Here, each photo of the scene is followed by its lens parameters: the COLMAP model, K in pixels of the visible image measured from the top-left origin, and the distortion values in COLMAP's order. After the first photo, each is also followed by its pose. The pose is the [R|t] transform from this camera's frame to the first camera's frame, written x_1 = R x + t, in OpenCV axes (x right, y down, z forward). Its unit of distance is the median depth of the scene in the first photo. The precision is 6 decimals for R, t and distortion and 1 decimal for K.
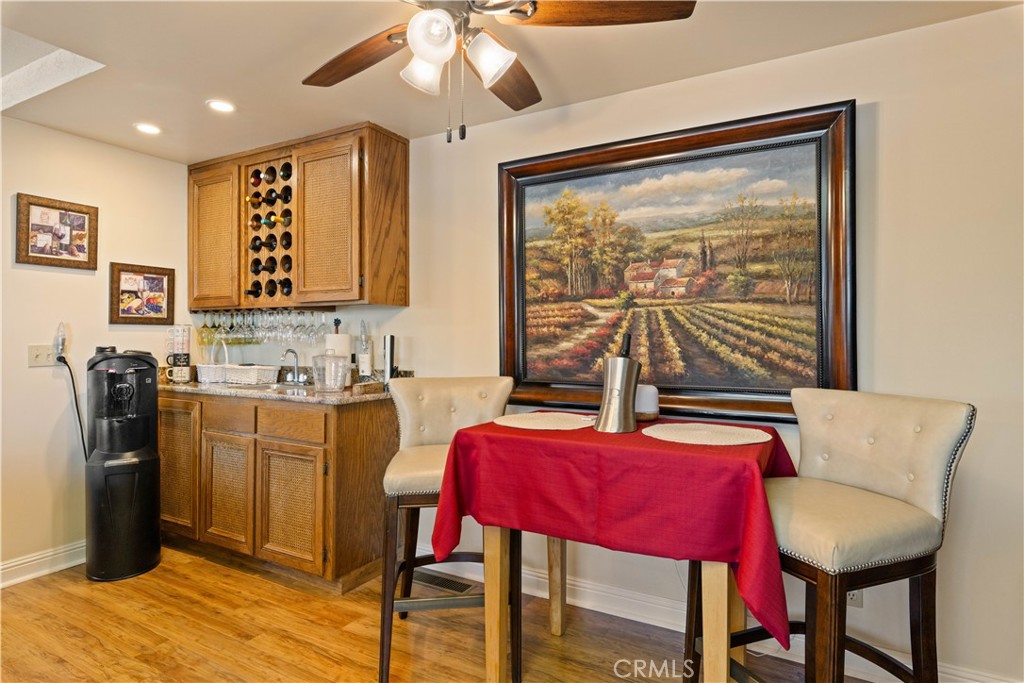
lens RADIAL K [[519.0, 0, 480.2], [0, 519.0, 335.1], [0, 0, 1]] dist [0.003153, -0.001599]
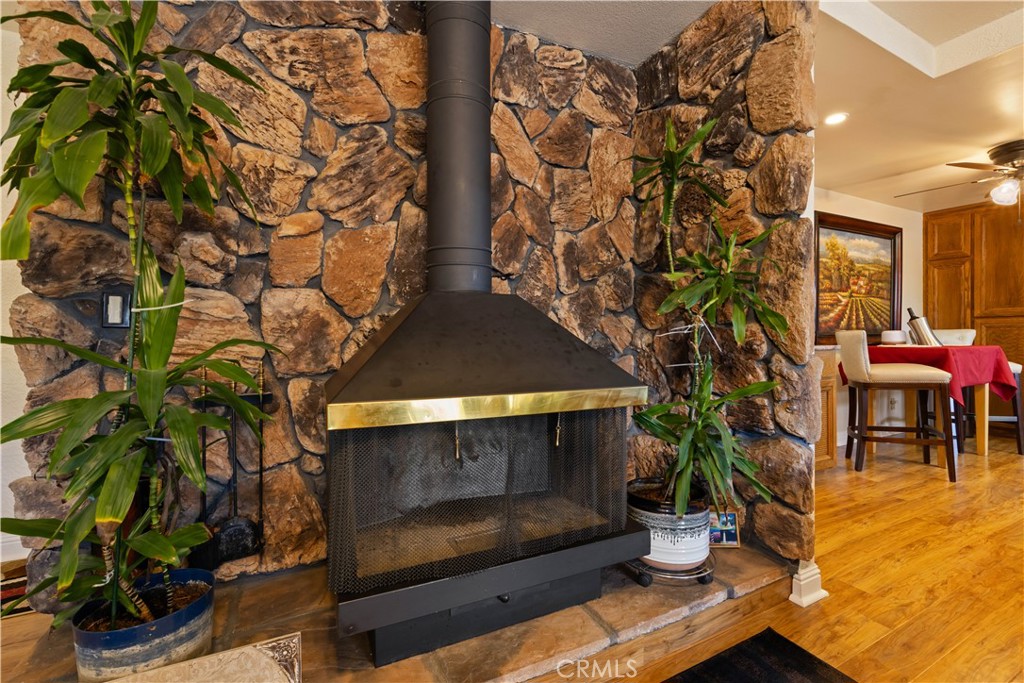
lens RADIAL K [[443.4, 0, 497.6], [0, 443.4, 336.5], [0, 0, 1]] dist [-0.000743, -0.000405]
pose [[0.570714, -0.008610, 0.821104, -1.979626], [0.000484, 0.999948, 0.010149, 0.086106], [-0.821149, -0.005394, 0.570689, 1.123994]]
